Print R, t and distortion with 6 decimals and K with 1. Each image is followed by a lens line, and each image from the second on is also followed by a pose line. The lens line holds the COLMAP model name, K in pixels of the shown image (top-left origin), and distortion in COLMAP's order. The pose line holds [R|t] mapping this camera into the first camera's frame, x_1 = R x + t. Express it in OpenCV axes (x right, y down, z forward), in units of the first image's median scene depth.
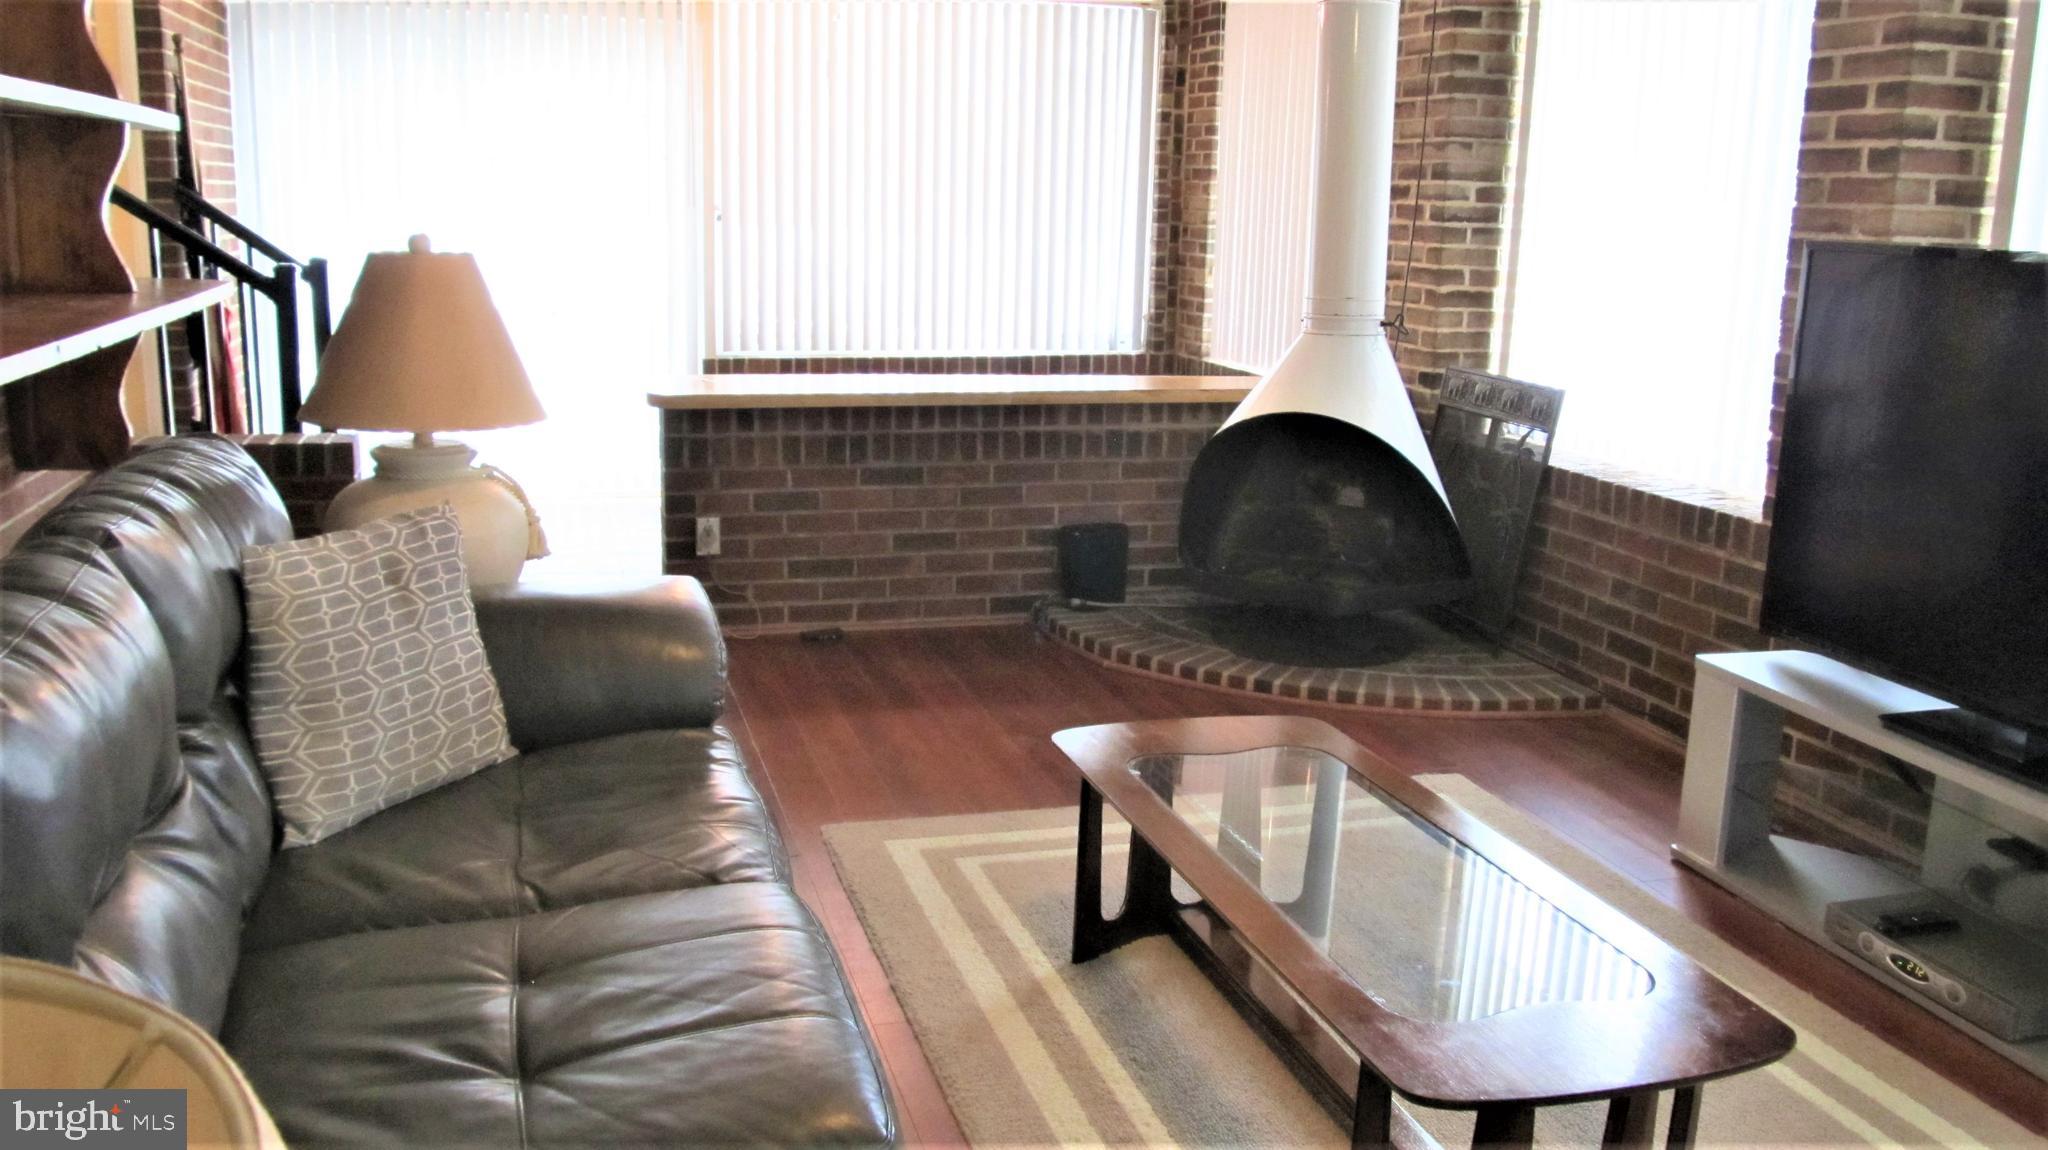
lens RADIAL K [[1697.8, 0, 1024.0], [0, 1697.8, 575.0], [0, 0, 1]] dist [-0.012886, -0.064428]
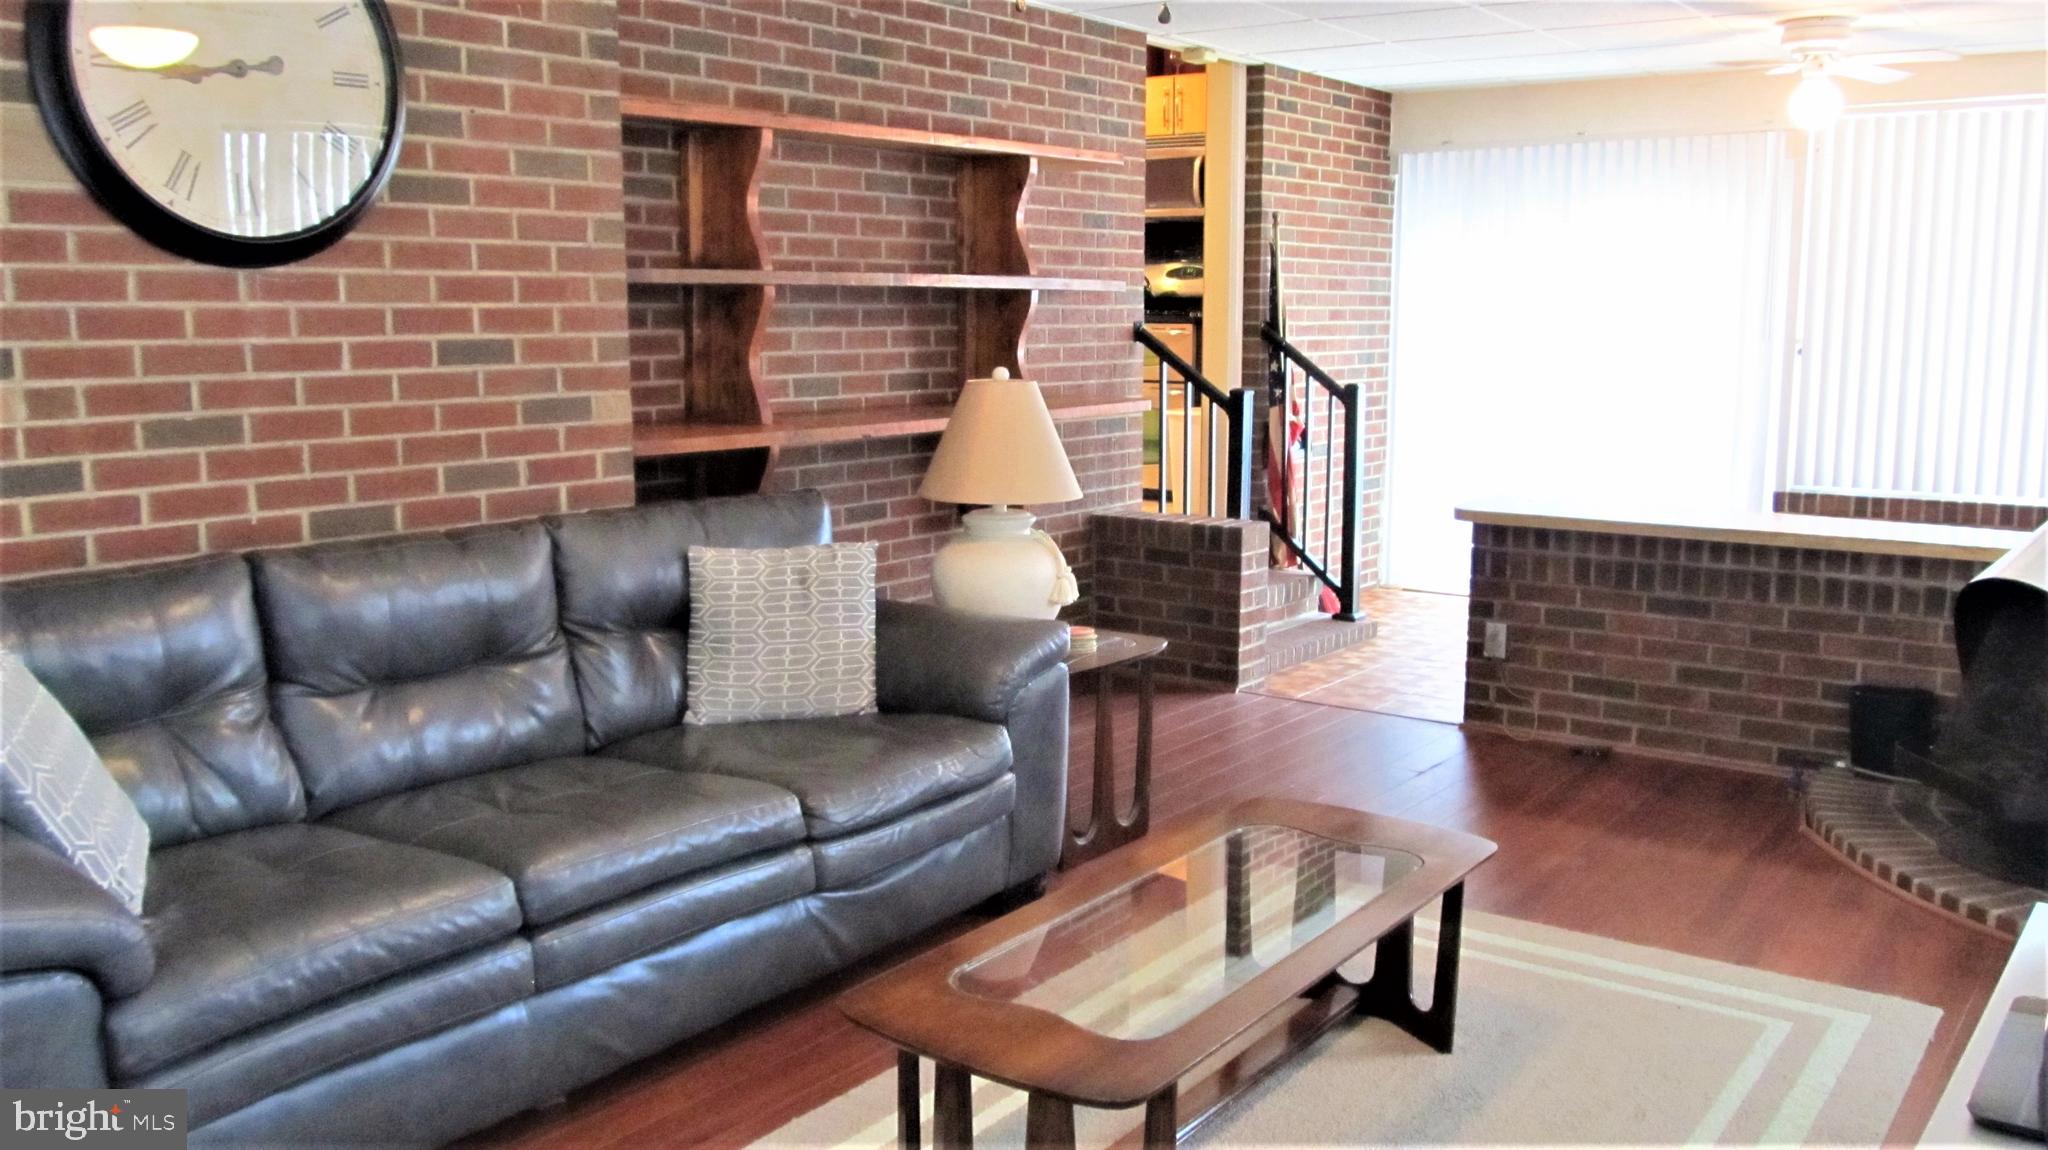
lens RADIAL K [[1697.8, 0, 1024.0], [0, 1697.8, 575.0], [0, 0, 1]] dist [-0.012886, -0.064428]
pose [[0.606048, 0.099054, -0.789237, 0.474211], [-0.156525, 0.987667, 0.003764, -0.020181], [0.779876, 0.121254, 0.614078, 0.079637]]
